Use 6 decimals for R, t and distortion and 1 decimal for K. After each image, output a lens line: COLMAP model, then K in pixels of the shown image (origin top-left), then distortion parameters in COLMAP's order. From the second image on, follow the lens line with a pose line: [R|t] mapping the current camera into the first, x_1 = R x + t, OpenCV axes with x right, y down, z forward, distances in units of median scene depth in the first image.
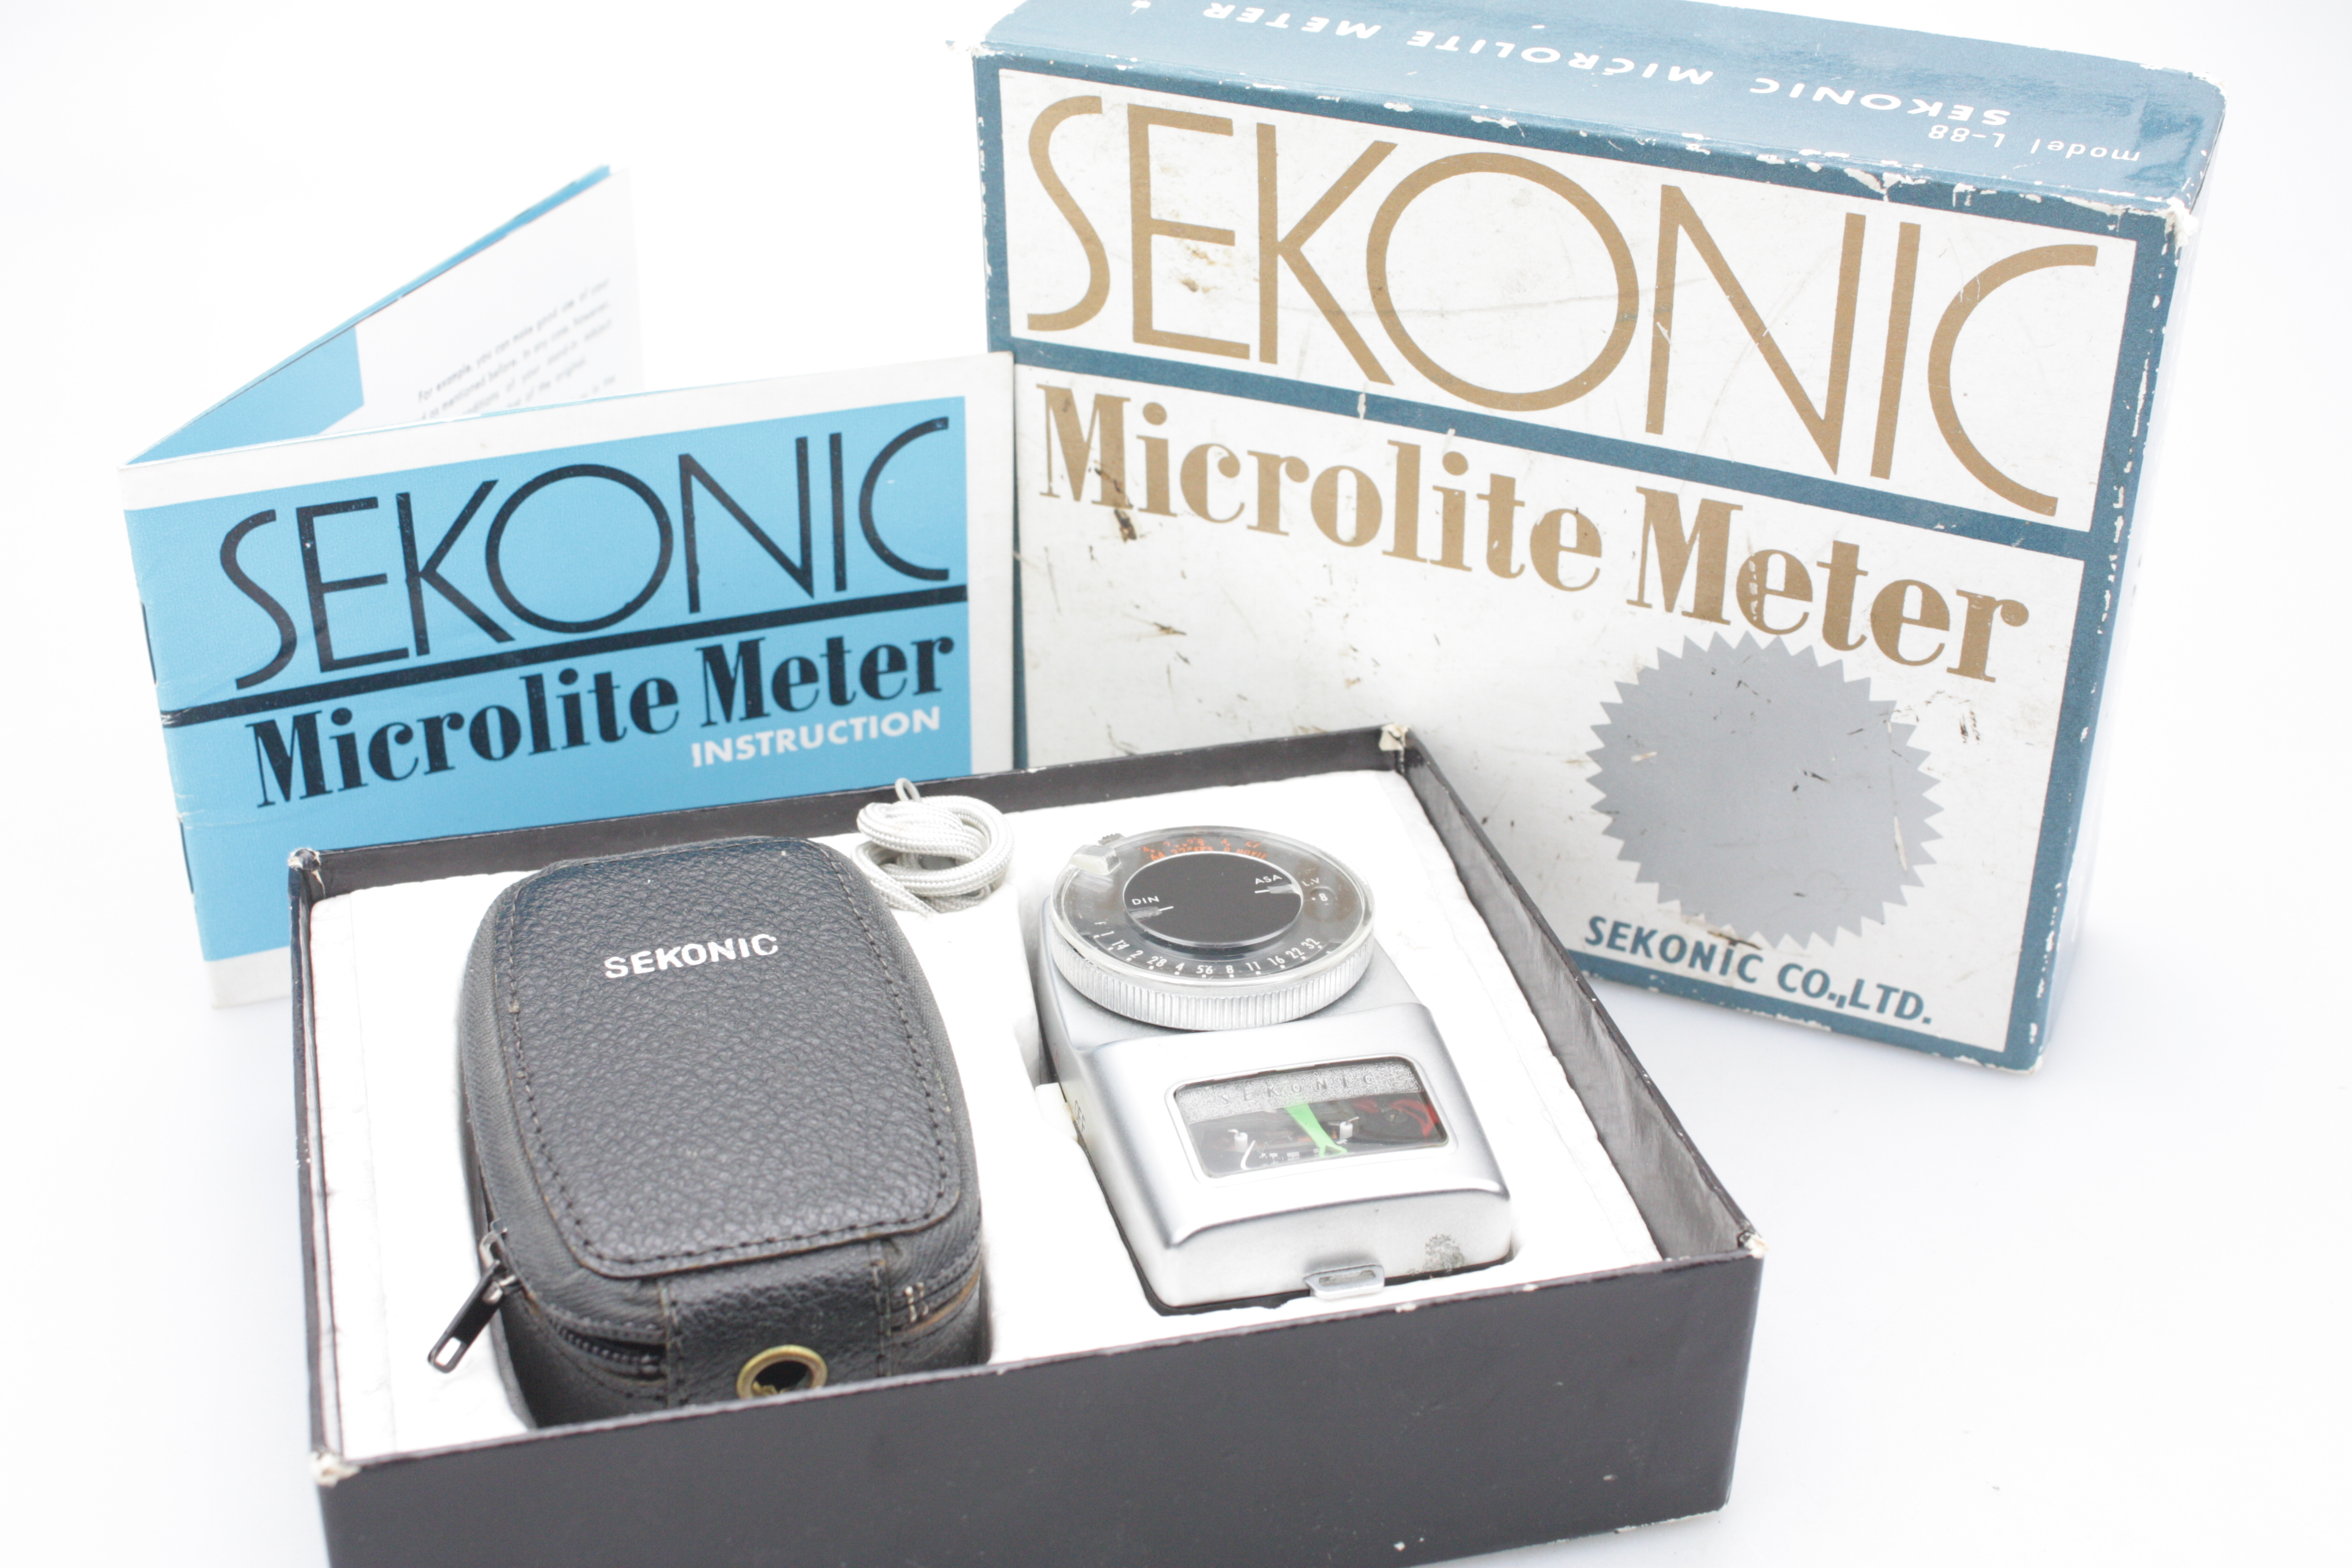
lens RADIAL K [[3411.5, 0, 1172.5], [0, 3411.5, 779.6], [0, 0, 1]] dist [-0.043769, 0.000000]
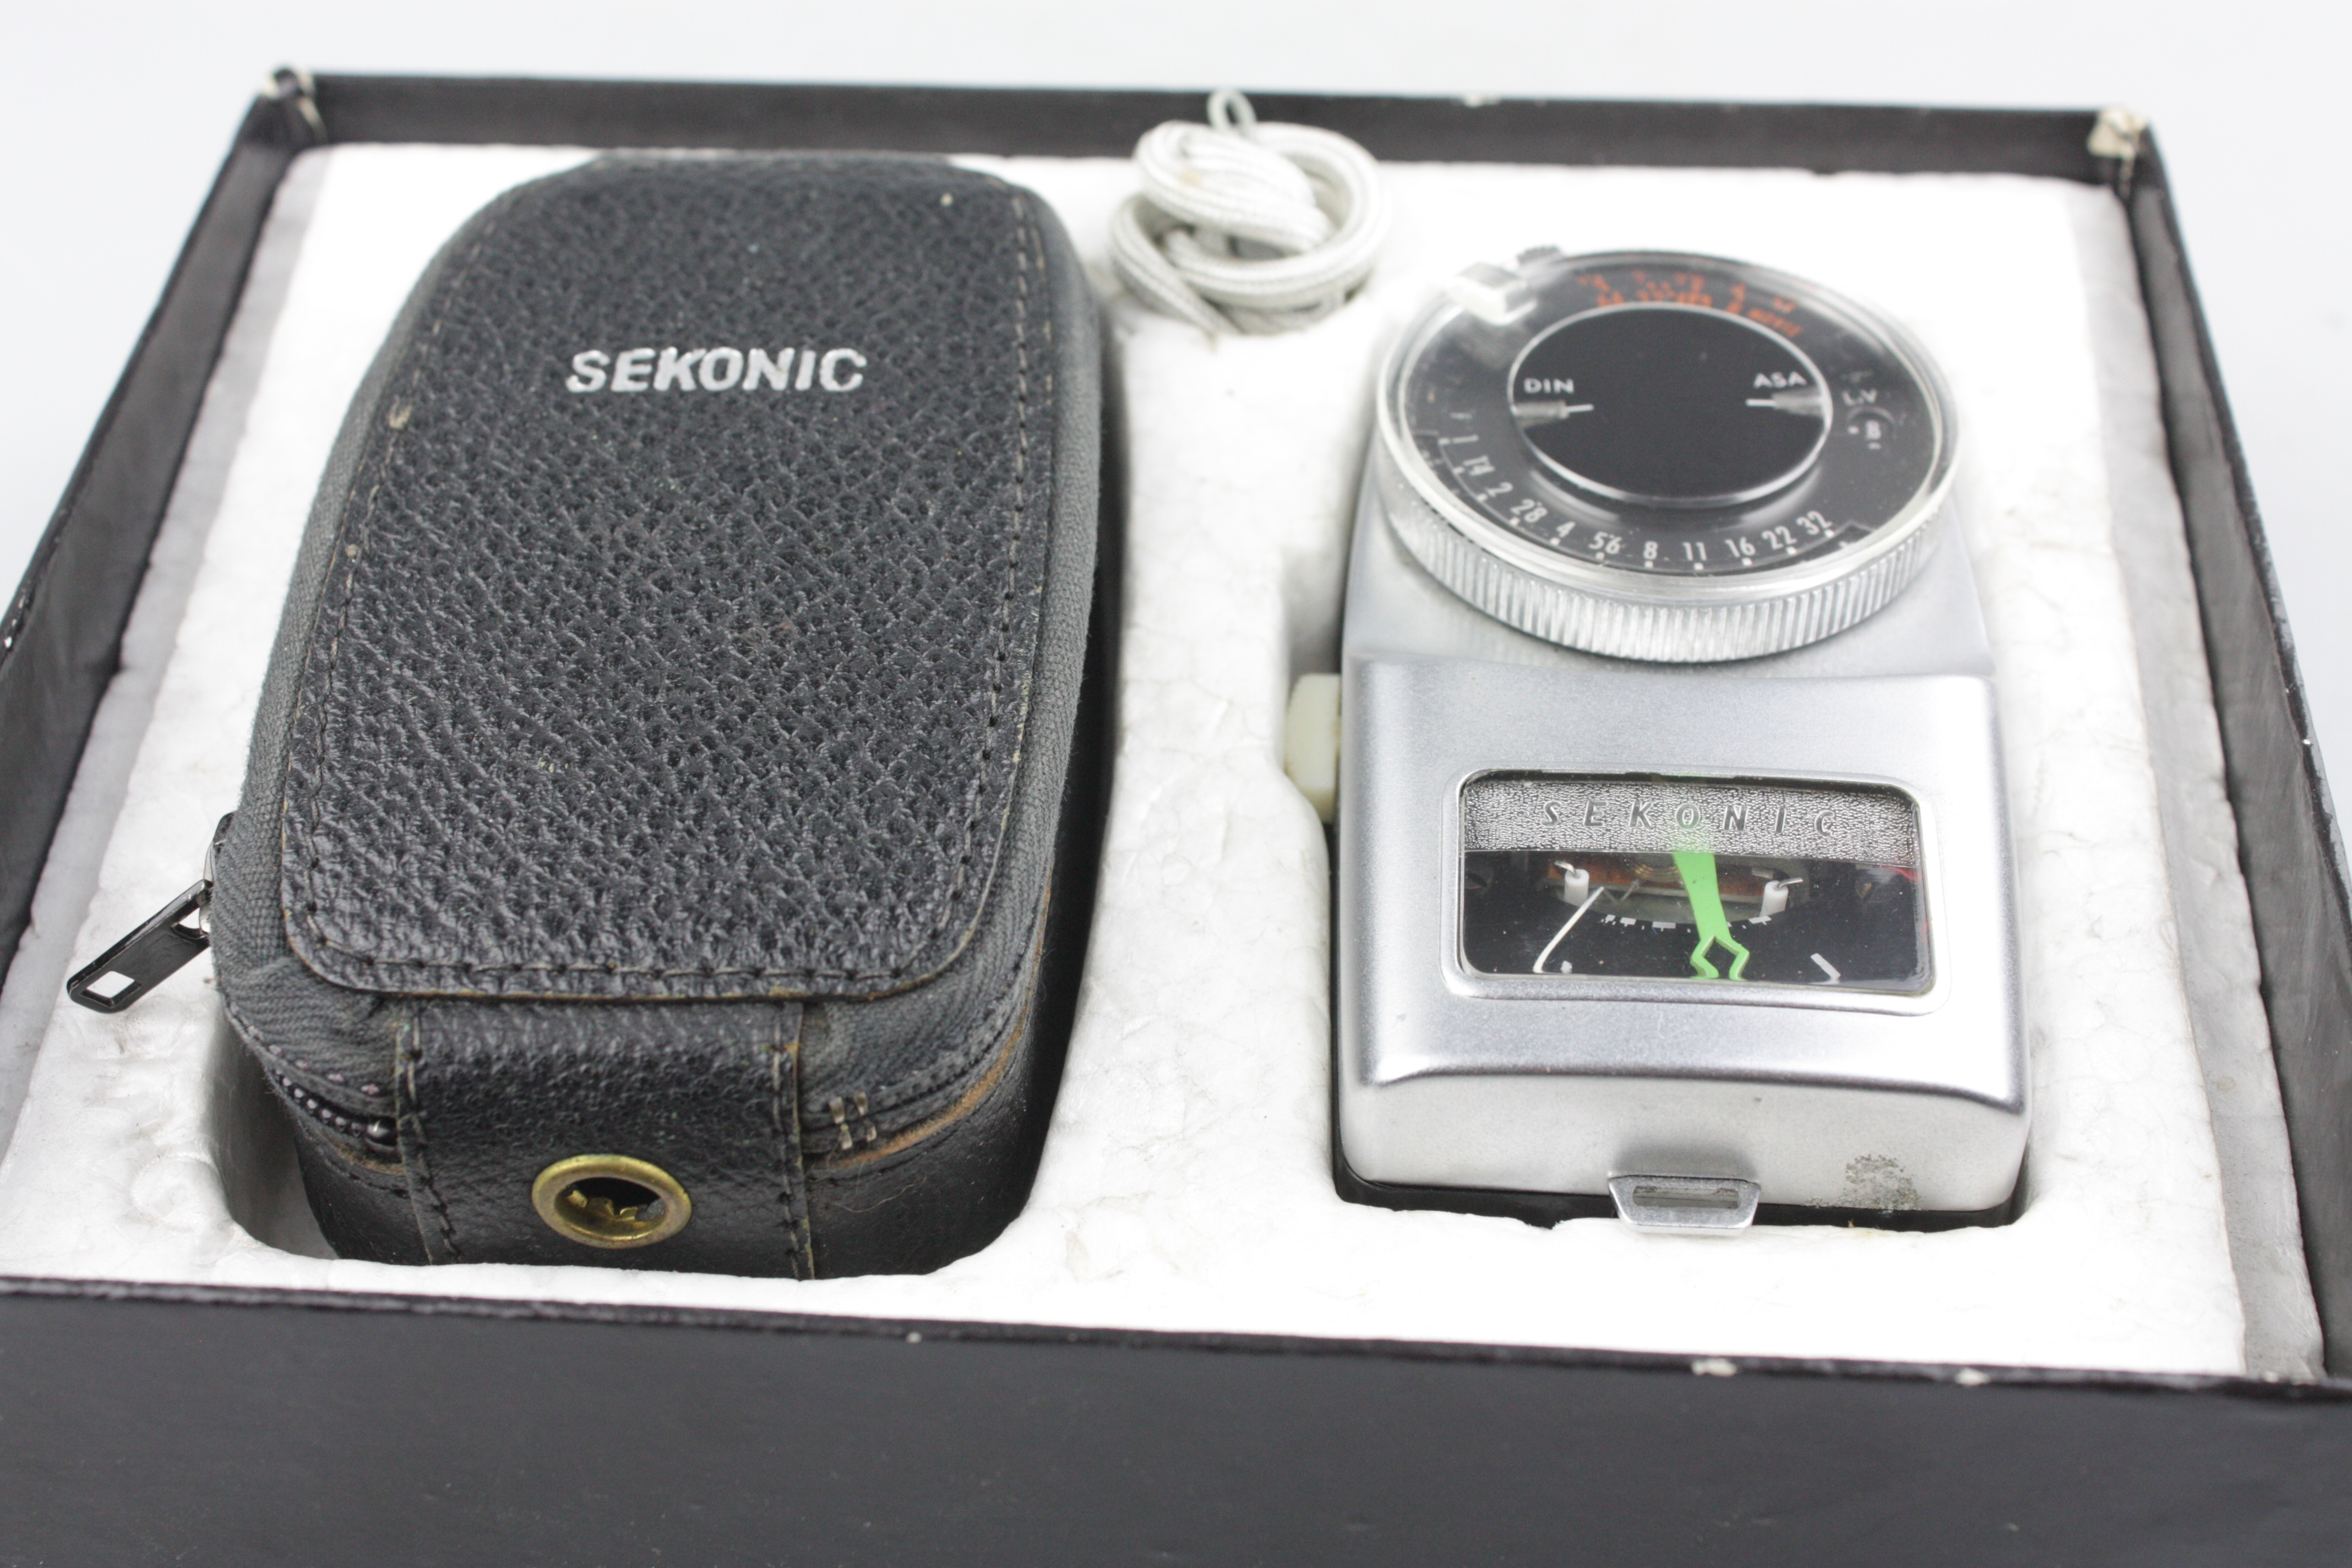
lens RADIAL K [[3601.7, 0, 1180.5], [0, 3601.7, 793.4], [0, 0, 1]] dist [-0.131576, 0.000000]
pose [[0.950394, 0.198067, -0.239834, 0.091404], [-0.131017, 0.954226, 0.268861, -0.052576], [0.282109, -0.224101, 0.932841, 0.431056]]
